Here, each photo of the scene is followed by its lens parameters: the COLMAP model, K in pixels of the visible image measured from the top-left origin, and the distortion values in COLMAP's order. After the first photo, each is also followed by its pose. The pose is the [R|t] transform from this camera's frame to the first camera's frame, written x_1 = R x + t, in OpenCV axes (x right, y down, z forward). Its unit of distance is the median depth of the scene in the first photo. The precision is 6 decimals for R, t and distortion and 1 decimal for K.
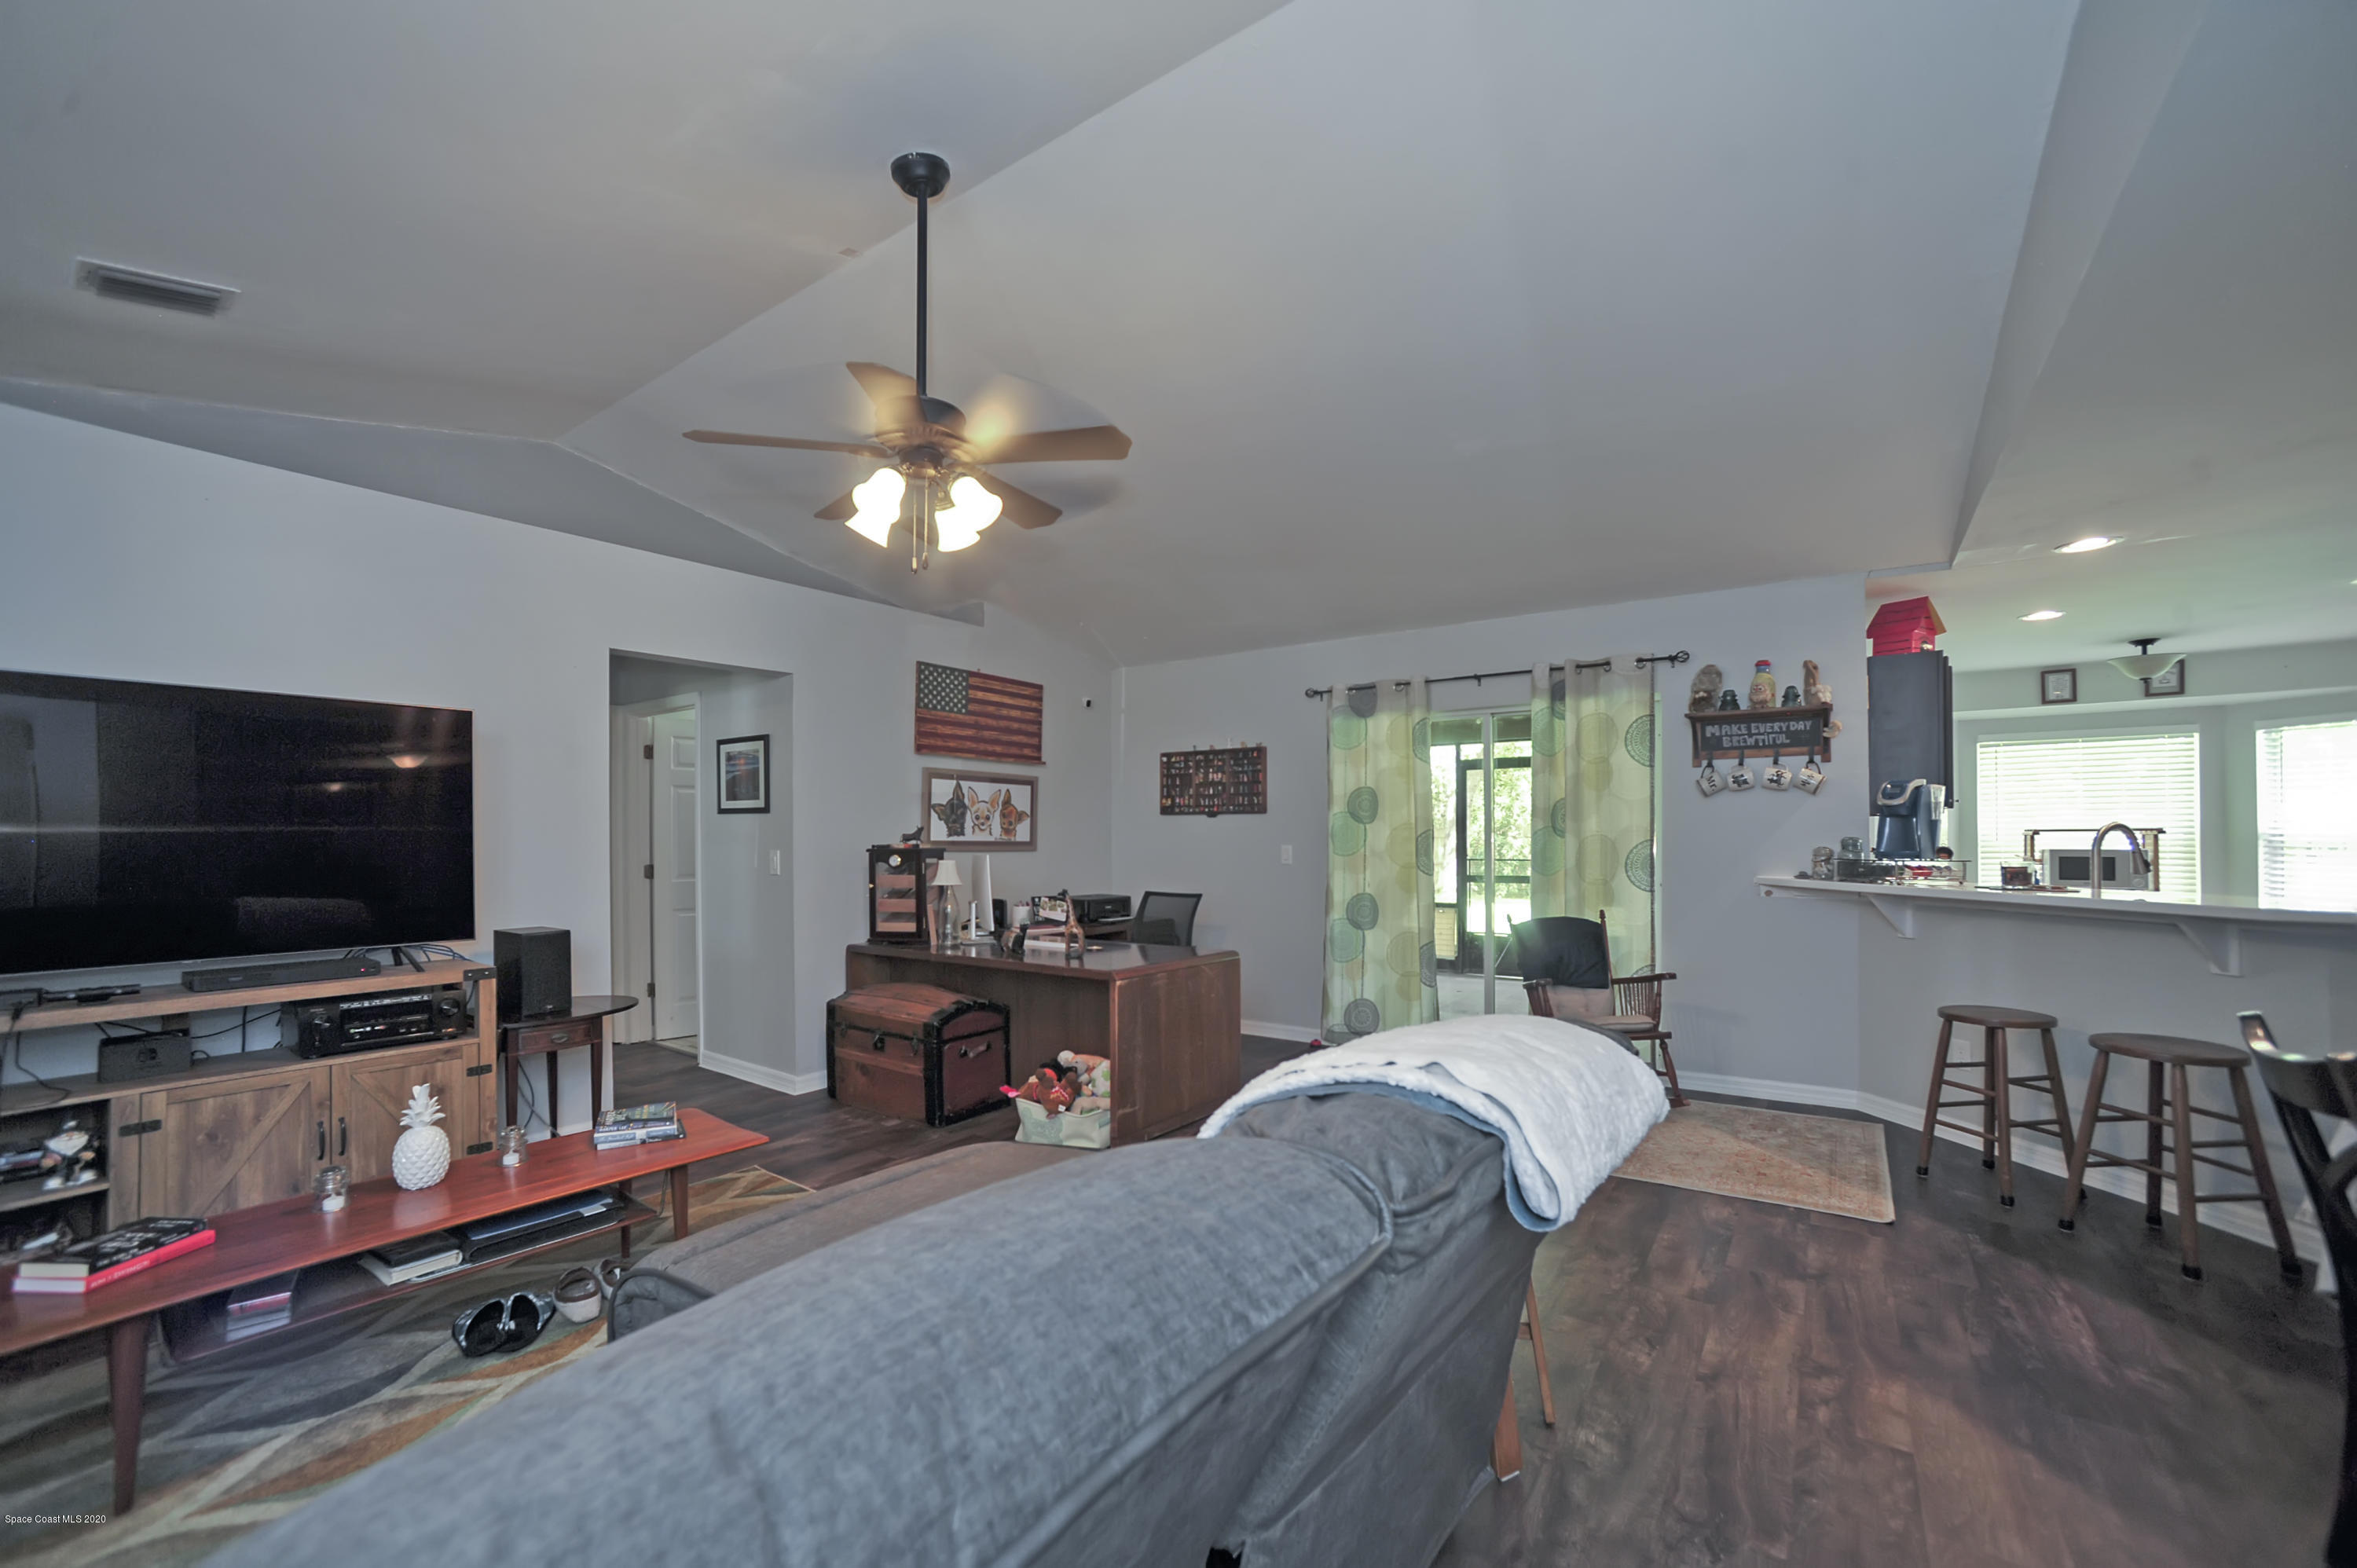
lens RADIAL K [[961.2, 0, 1173.7], [0, 961.2, 830.6], [0, 0, 1]] dist [-0.064831, 0.033584]
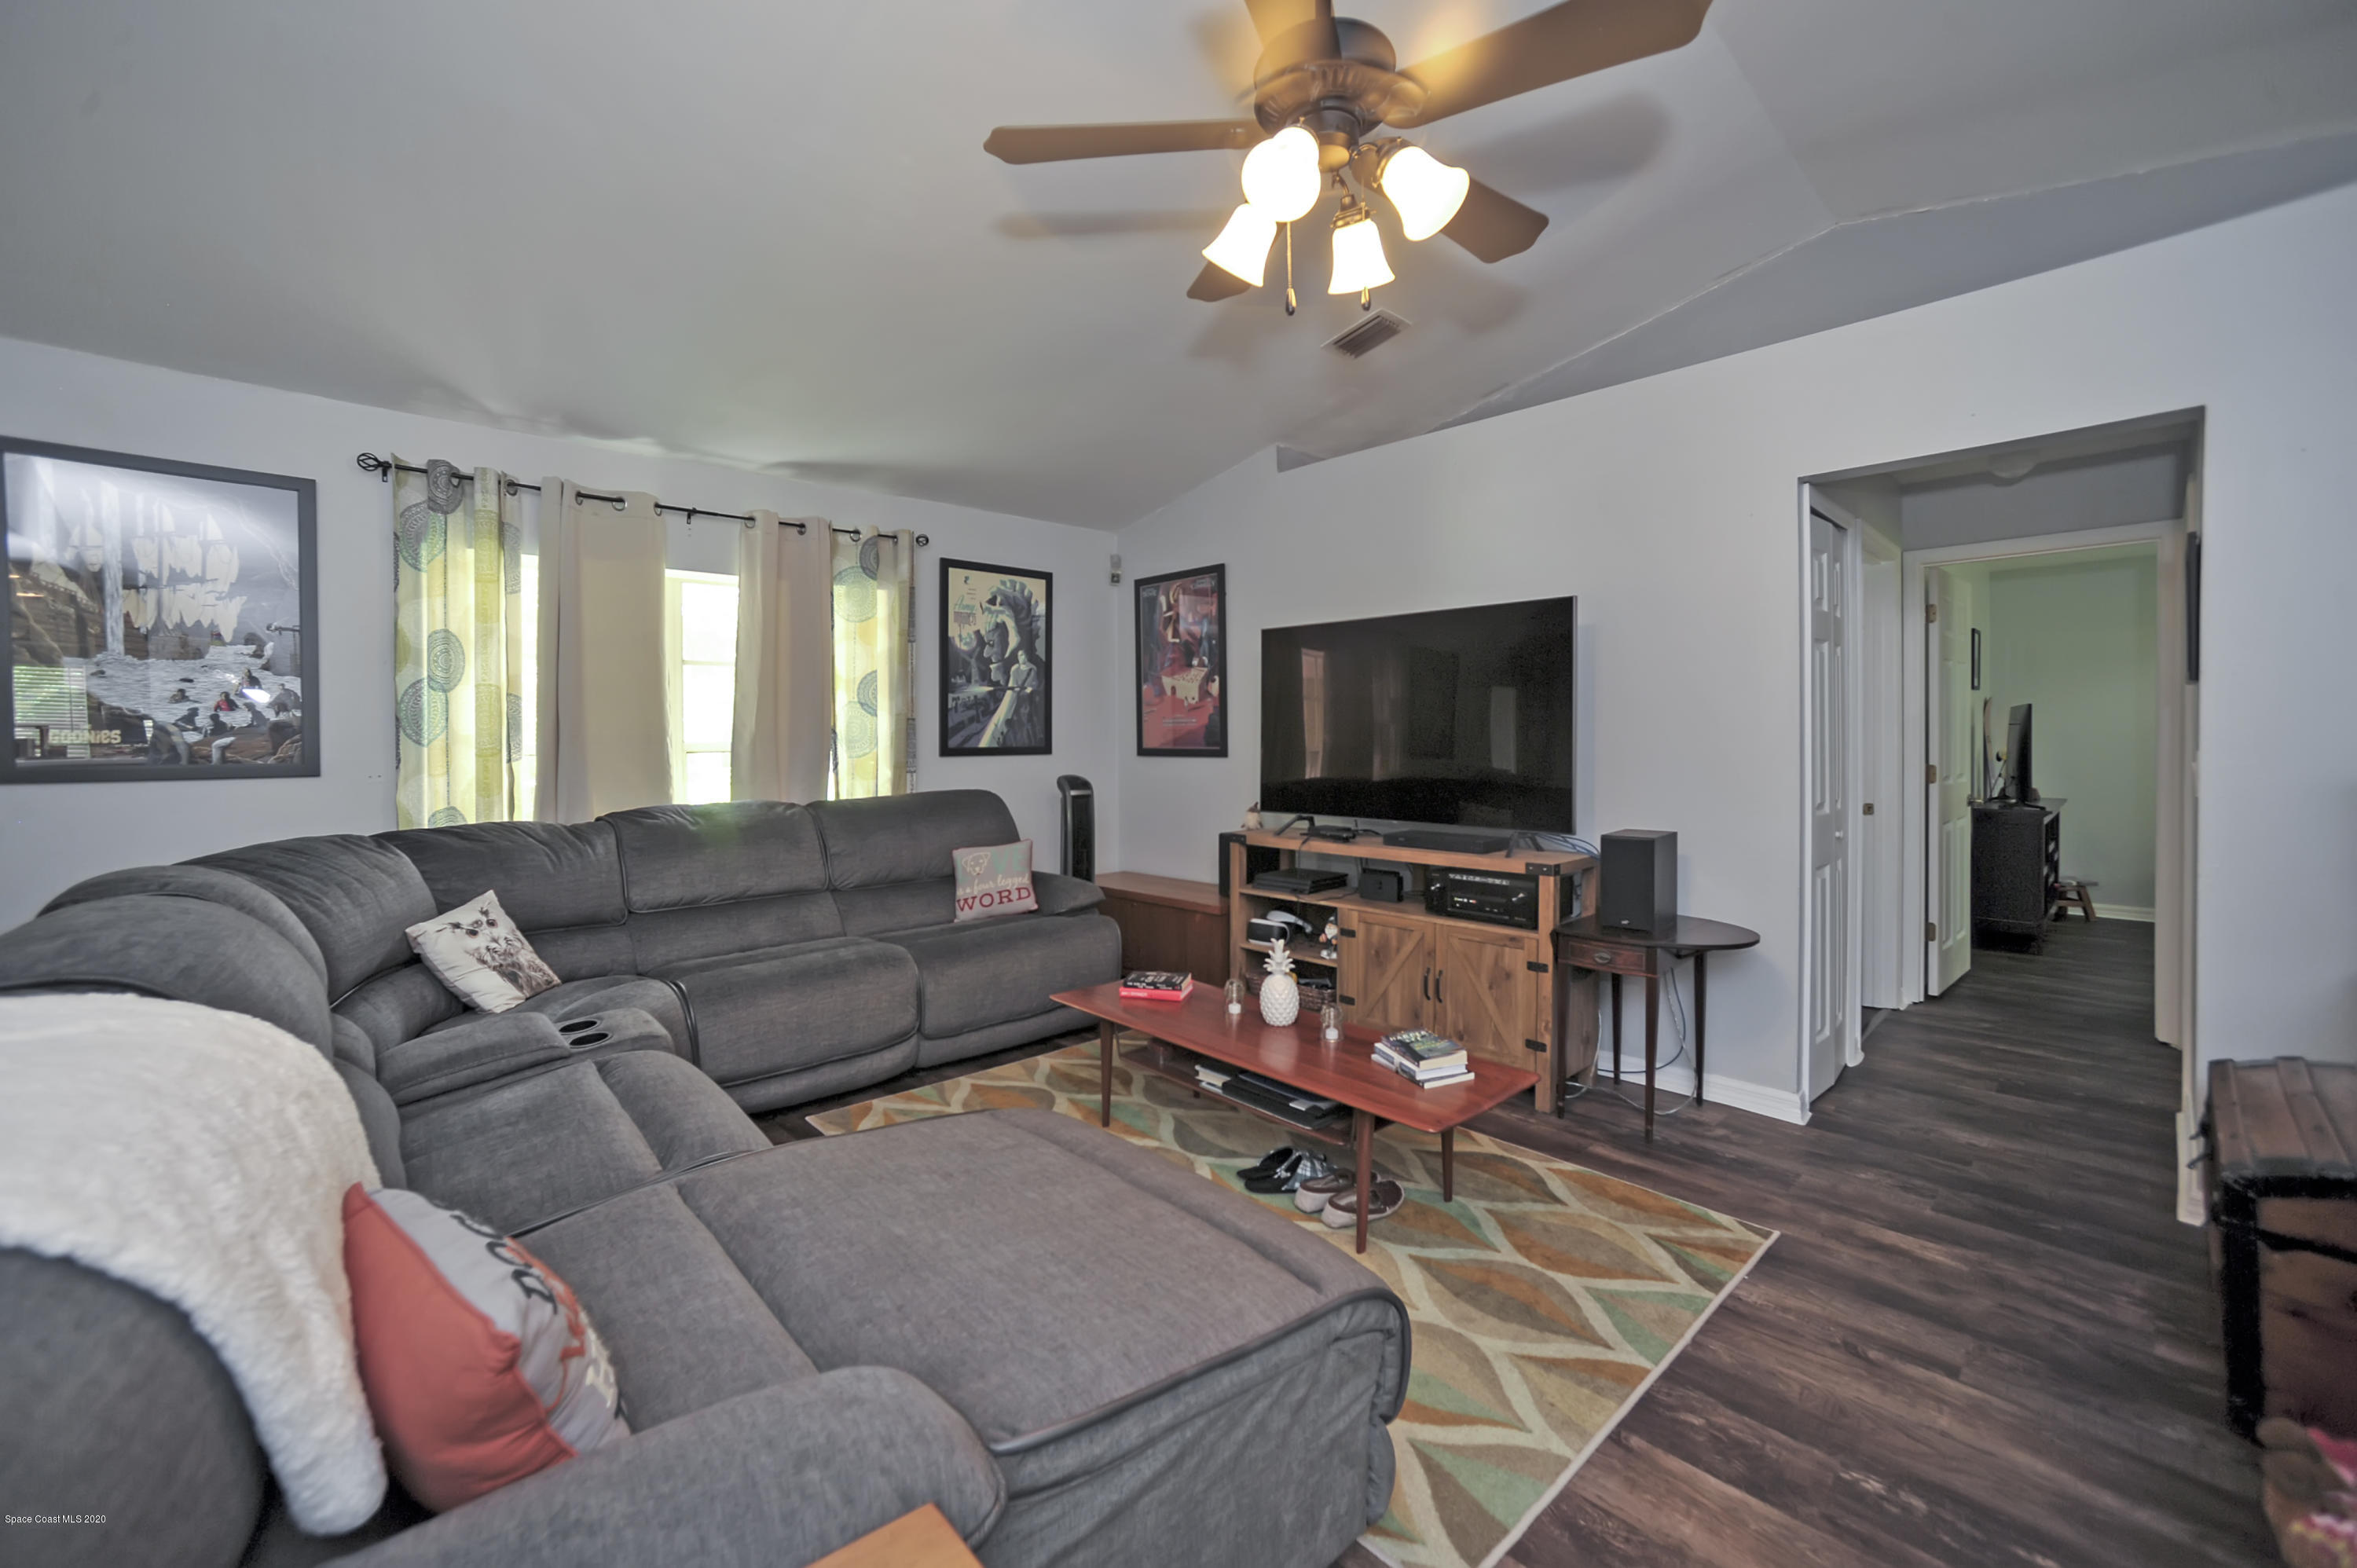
lens RADIAL K [[969.3, 0, 1166.3], [0, 969.3, 730.8], [0, 0, 1]] dist [-0.064134, 0.031638]
pose [[-0.194217, 0.008011, -0.980926, 0.219338], [0.014210, 0.999885, 0.005352, -0.001730], [0.980856, -0.012900, -0.194309, 0.564698]]
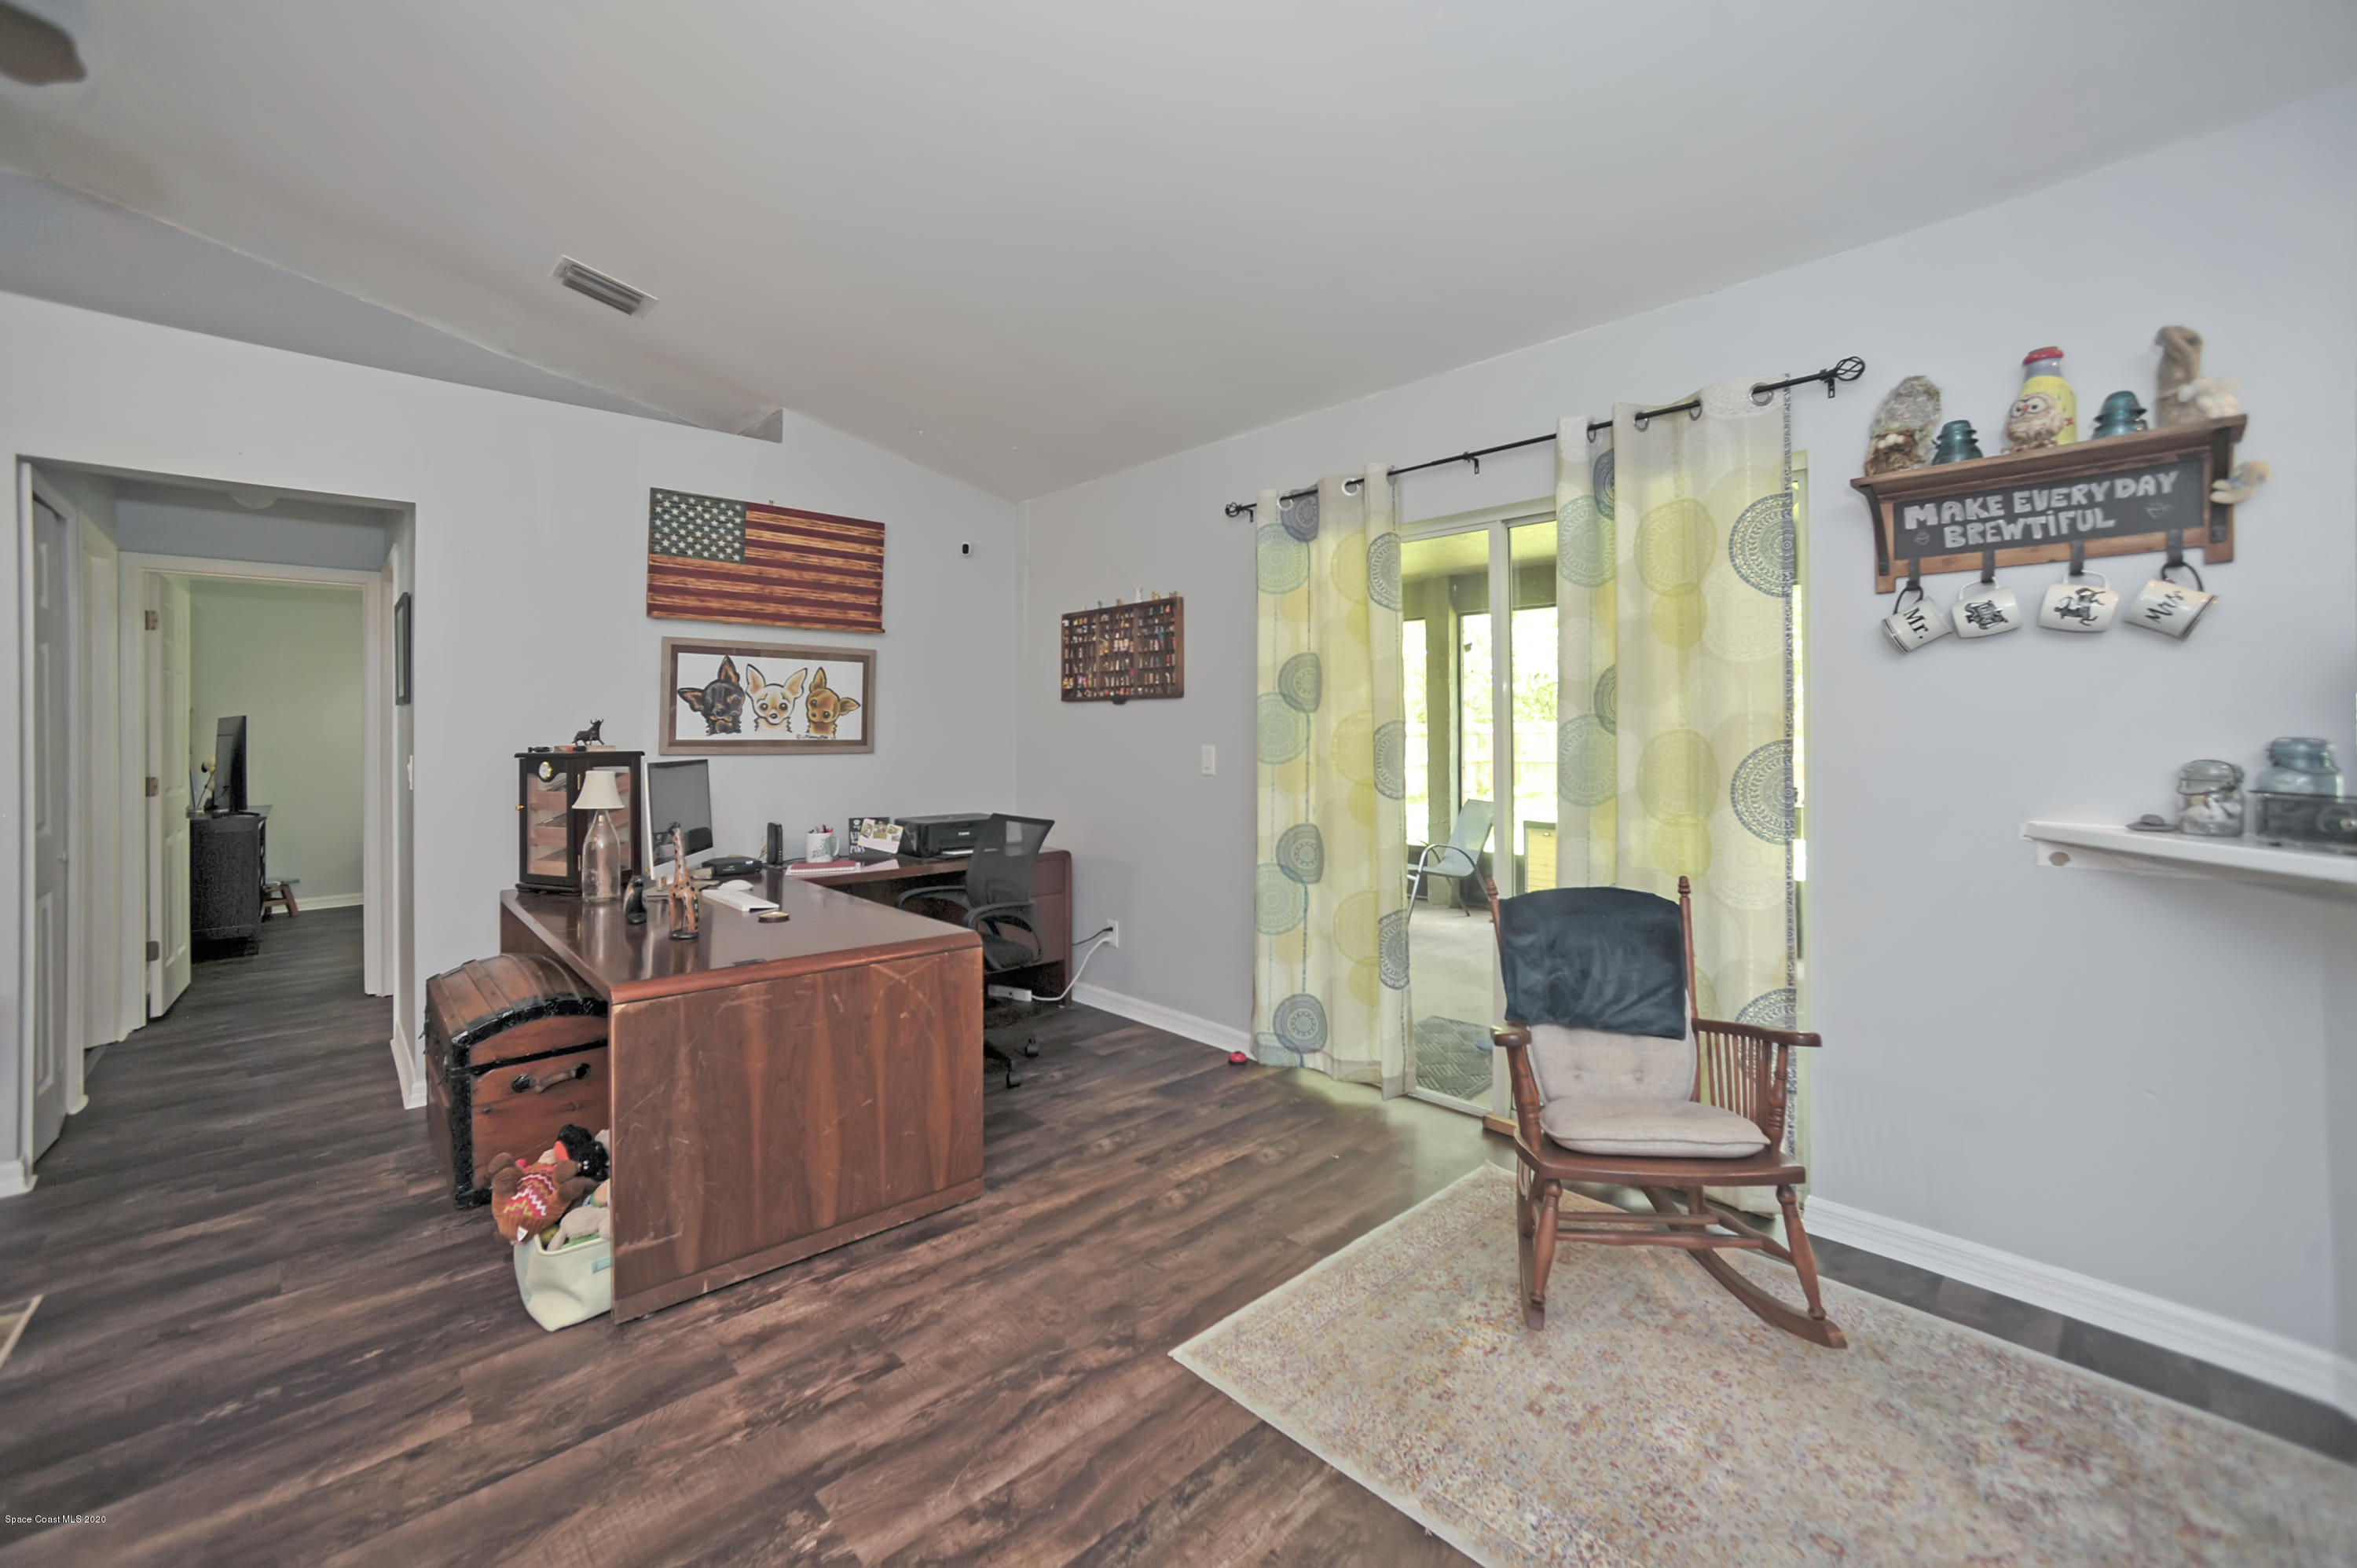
lens RADIAL K [[969.3, 0, 1166.3], [0, 969.3, 730.8], [0, 0, 1]] dist [-0.064134, 0.031638]
pose [[0.977759, -0.001852, -0.209723, 0.295857], [0.004043, 0.999942, 0.010022, -0.002530], [0.209693, -0.010647, 0.977709, 0.449986]]
